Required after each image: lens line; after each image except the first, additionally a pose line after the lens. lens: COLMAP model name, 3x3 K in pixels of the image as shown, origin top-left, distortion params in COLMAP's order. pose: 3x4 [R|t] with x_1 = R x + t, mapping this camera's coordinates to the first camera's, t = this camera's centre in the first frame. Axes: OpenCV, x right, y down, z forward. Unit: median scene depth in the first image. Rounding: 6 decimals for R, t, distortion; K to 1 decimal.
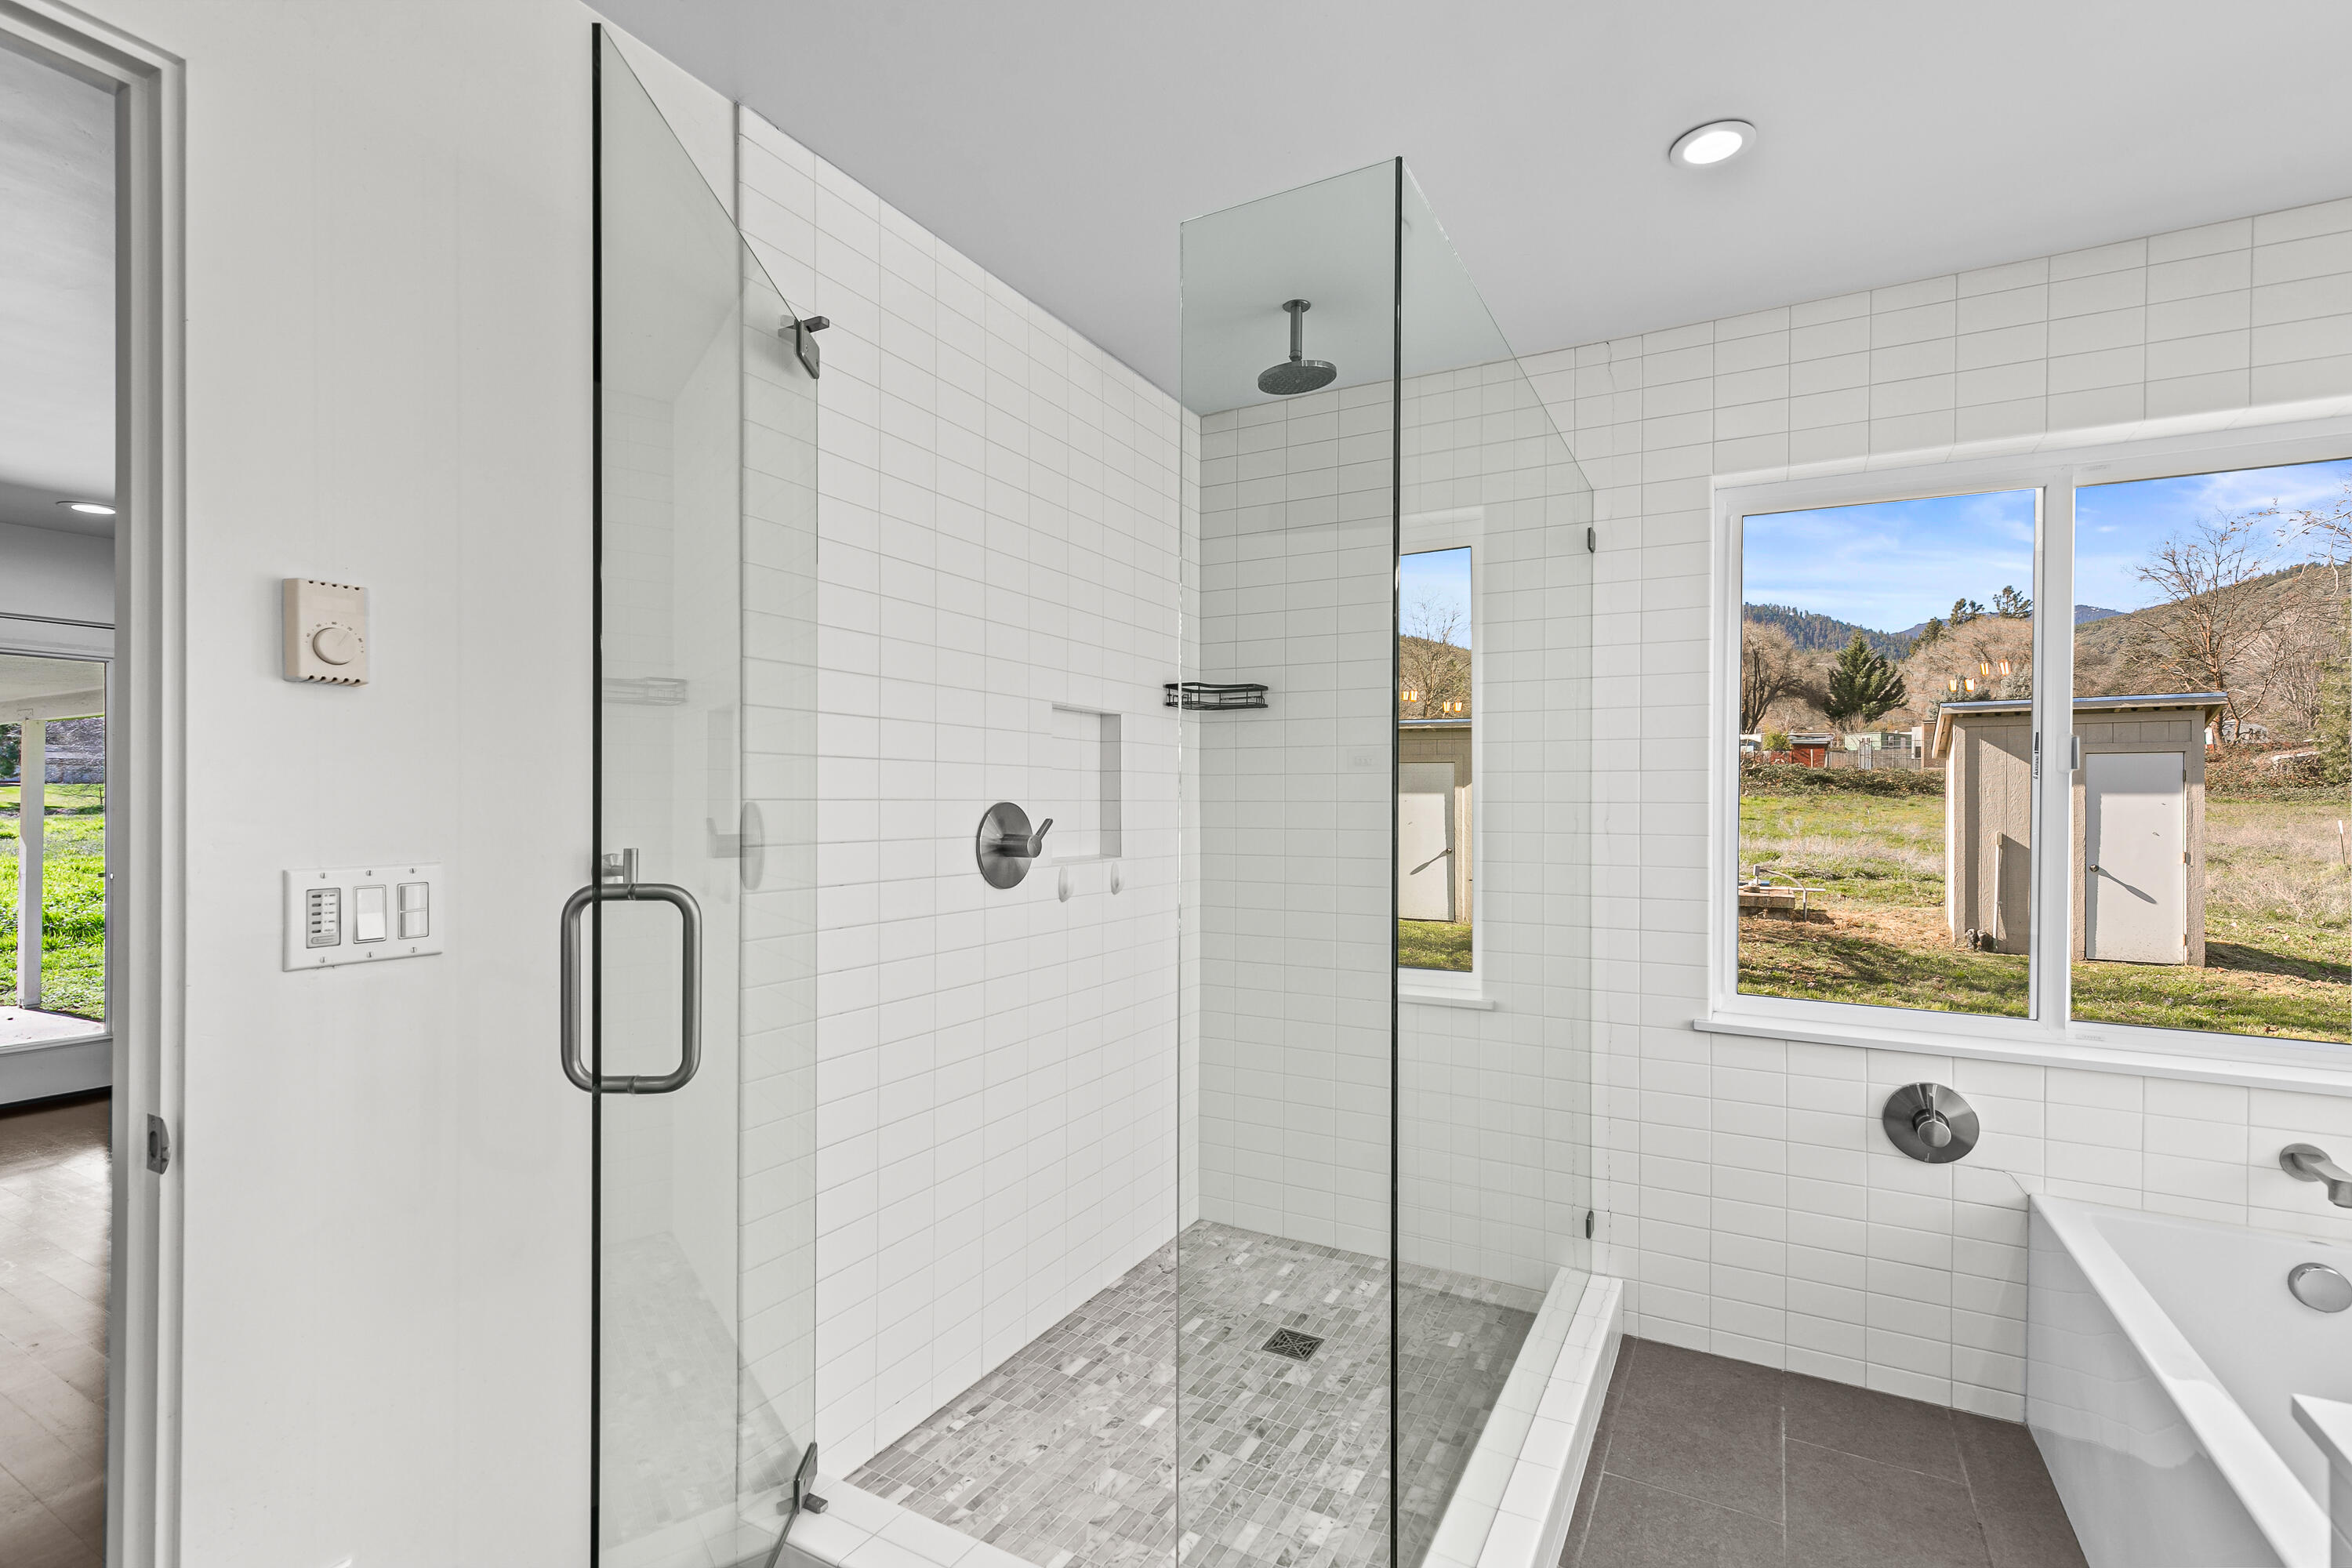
lens RADIAL K [[1072.5, 0, 1190.8], [0, 1072.5, 802.7], [0, 0, 1]] dist [0.005748, 0.000998]
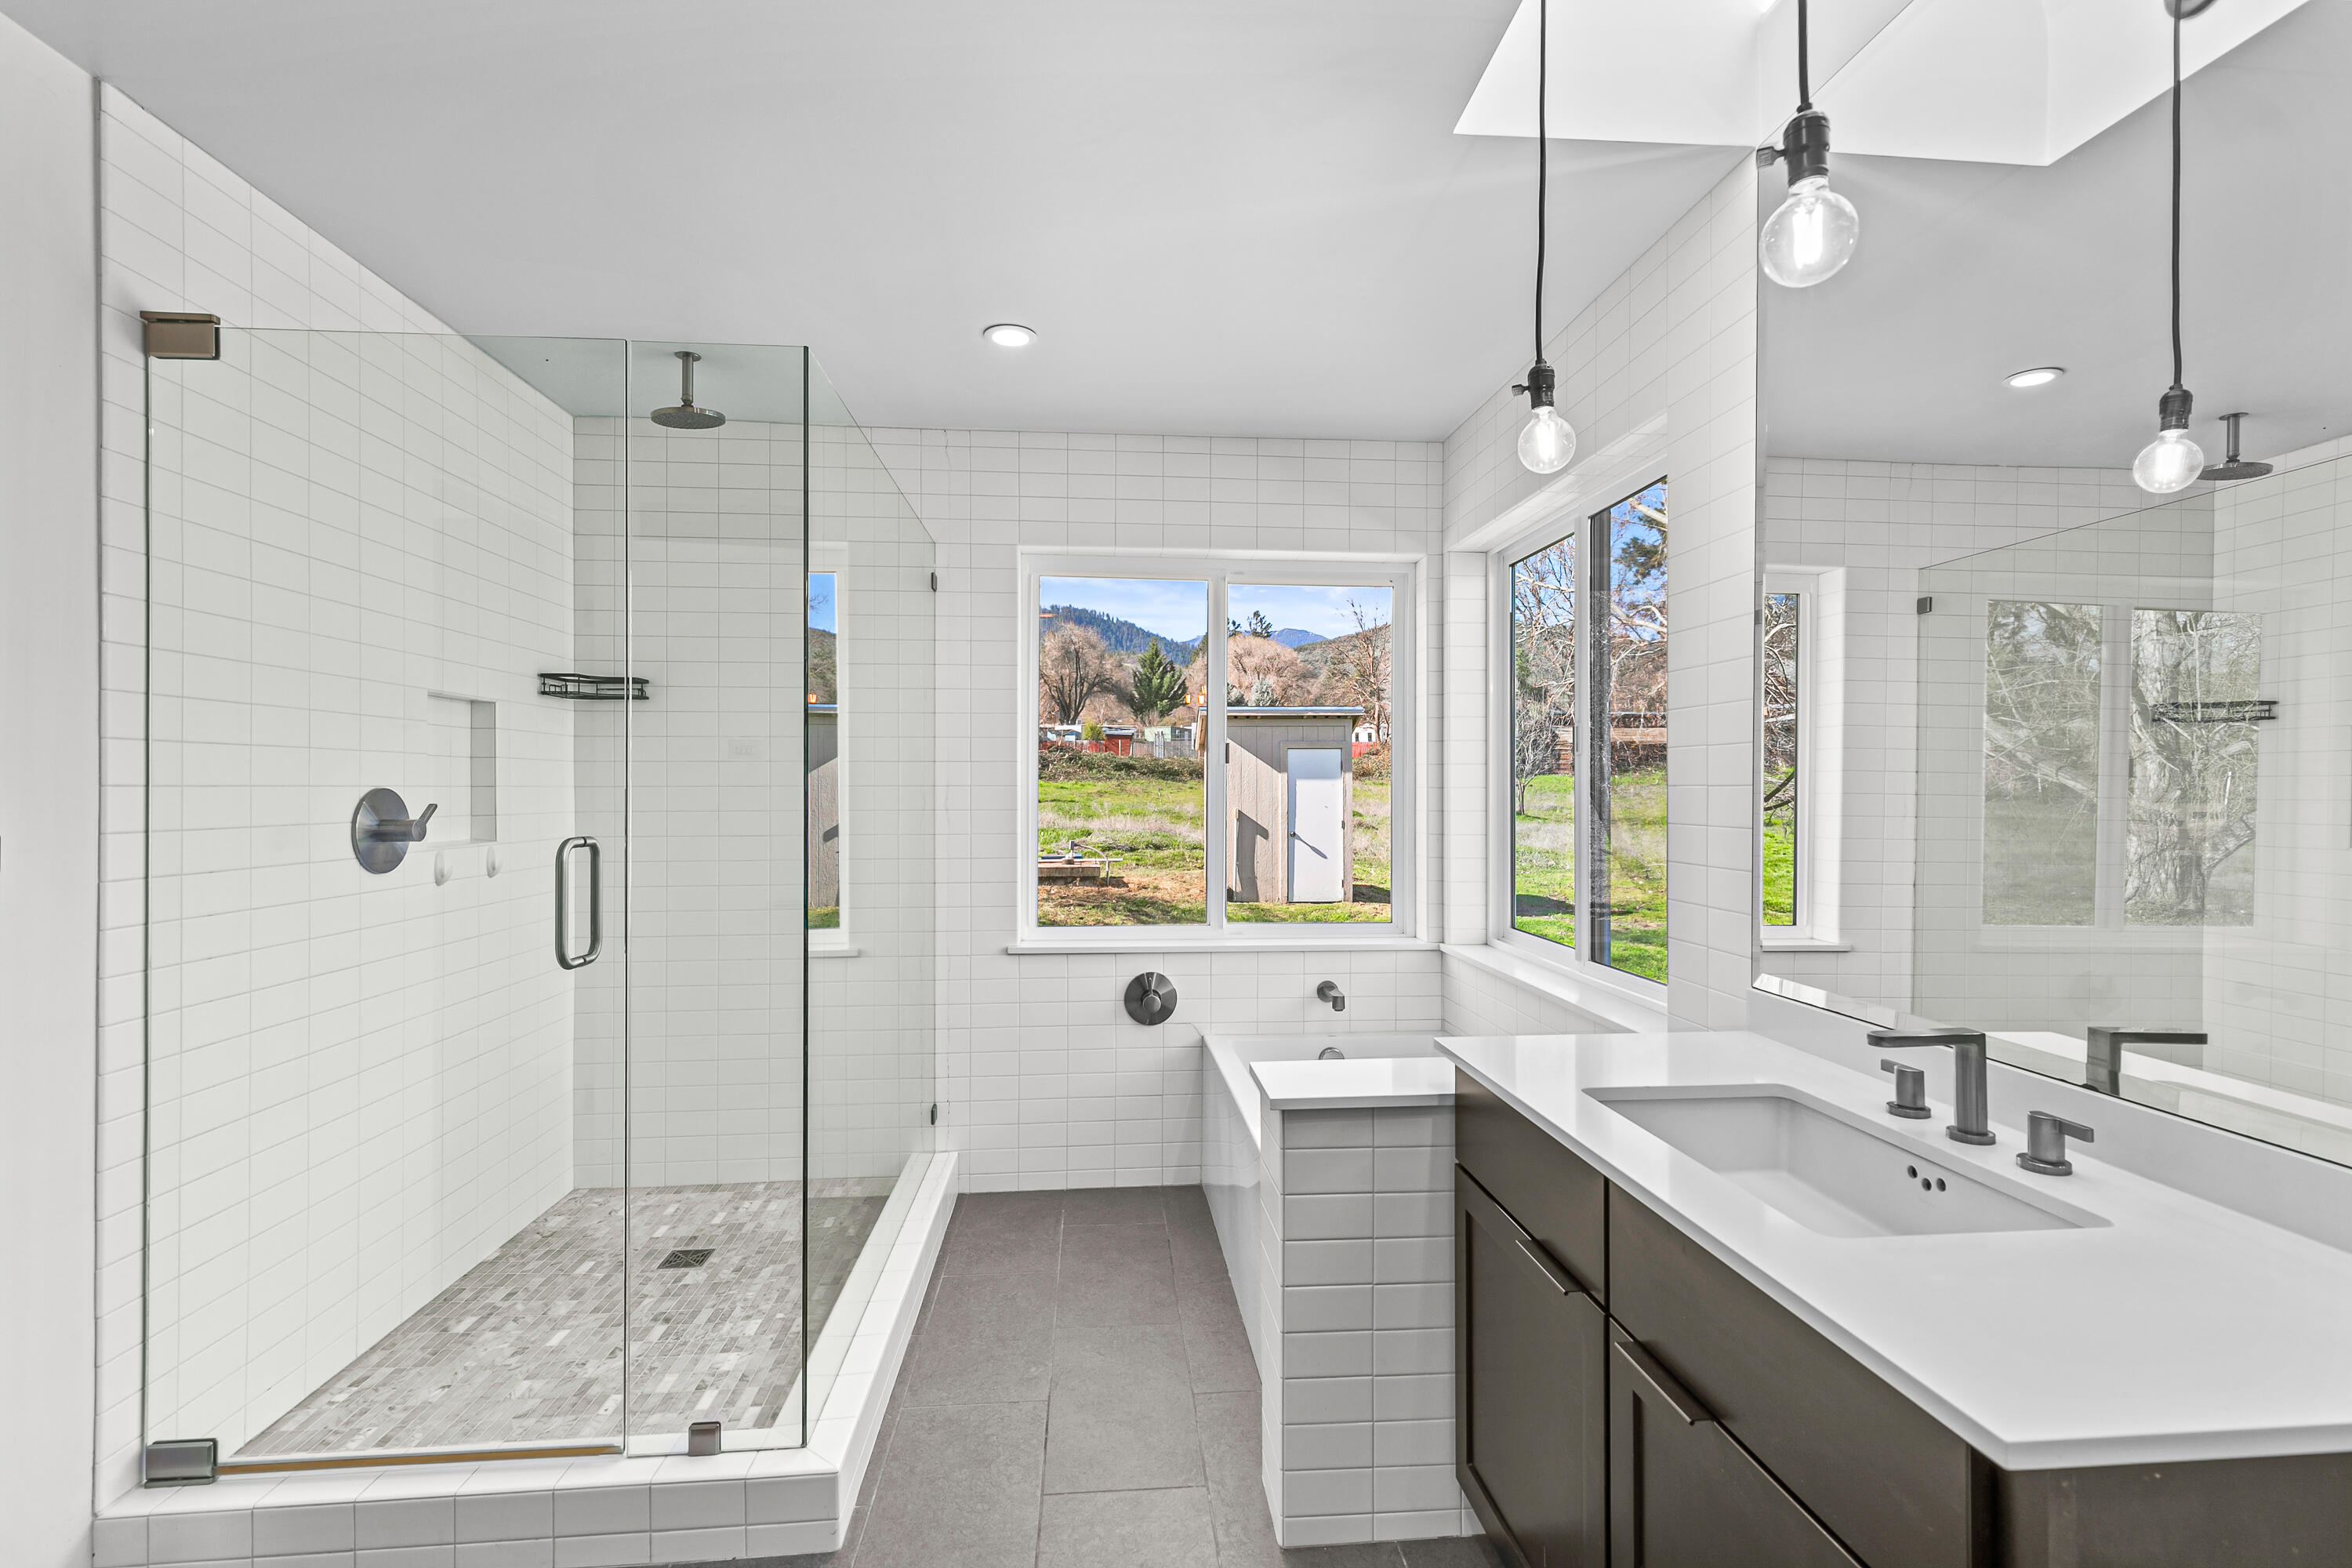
lens RADIAL K [[1072.5, 0, 1157.2], [0, 1072.5, 773.9], [0, 0, 1]] dist [0.005748, 0.000998]
pose [[0.847177, 0.001879, 0.531308, -0.088873], [0.005243, 0.999915, -0.011897, 0.002034], [-0.531285, 0.012865, 0.847095, -0.244470]]
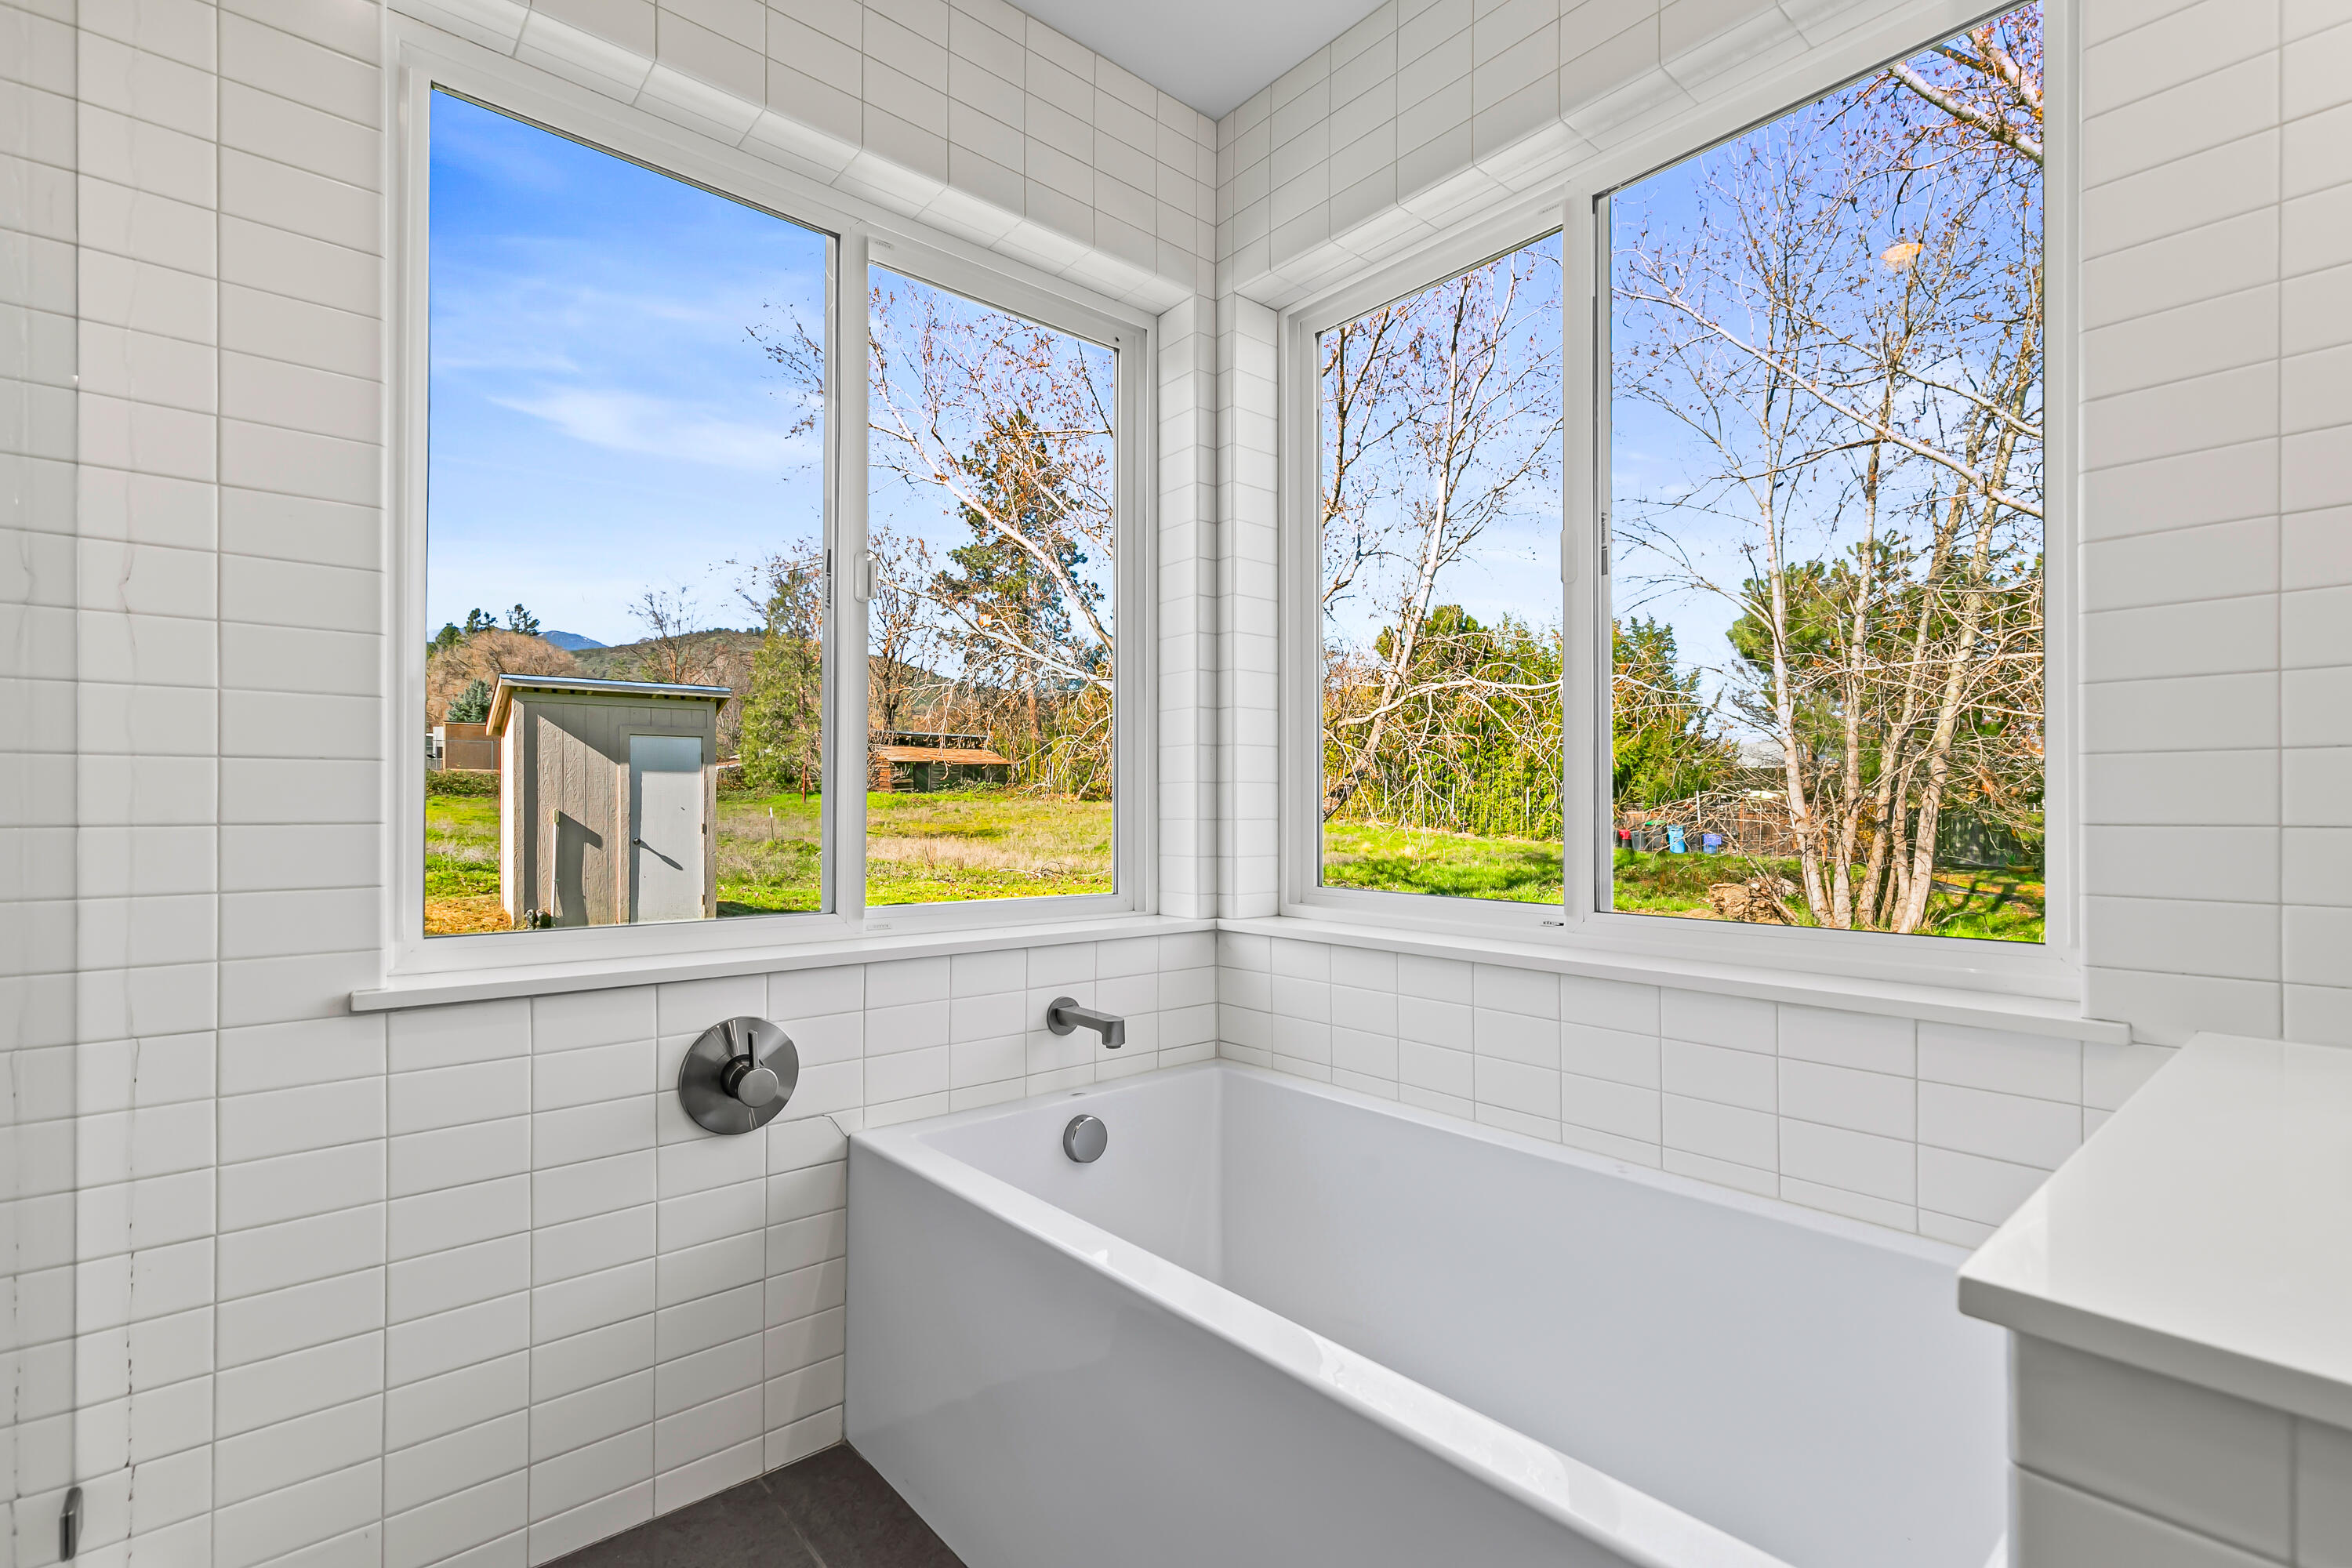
lens RADIAL K [[1072.5, 0, 1176.7], [0, 1072.5, 800.6], [0, 0, 1]] dist [0.005748, 0.000998]
pose [[0.364124, 0.000152, 0.931350, 0.131829], [0.004933, 0.999986, -0.002092, 0.110798], [-0.931337, 0.005356, 0.364118, 0.437047]]
